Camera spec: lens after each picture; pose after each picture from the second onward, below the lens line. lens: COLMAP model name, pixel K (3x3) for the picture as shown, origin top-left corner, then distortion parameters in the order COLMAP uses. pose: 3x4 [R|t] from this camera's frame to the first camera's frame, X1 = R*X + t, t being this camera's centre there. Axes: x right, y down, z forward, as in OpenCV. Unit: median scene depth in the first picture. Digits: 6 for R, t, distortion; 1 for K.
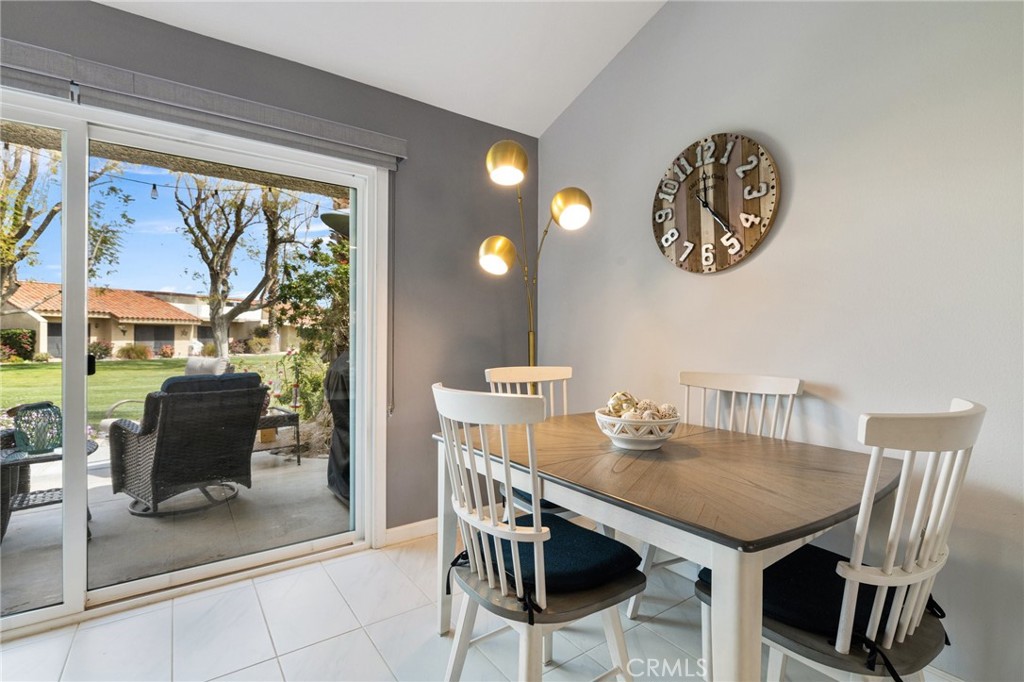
lens RADIAL K [[476.5, 0, 511.6], [0, 476.5, 335.9], [0, 0, 1]] dist [-0.000377, -0.000009]
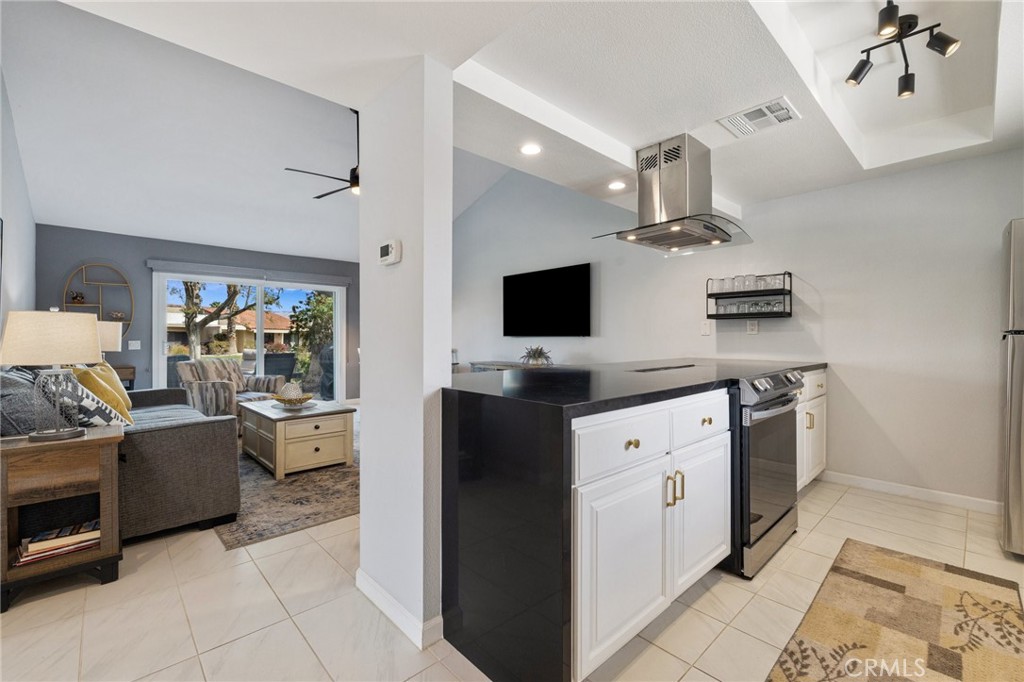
lens RADIAL K [[437.0, 0, 514.8], [0, 437.0, 342.1], [0, 0, 1]] dist [0.003002, 0.000269]
pose [[0.990081, -0.004788, 0.140413, 0.052210], [0.003657, 0.999959, 0.008310, 0.000464], [-0.140447, -0.007714, 0.990058, -0.240549]]
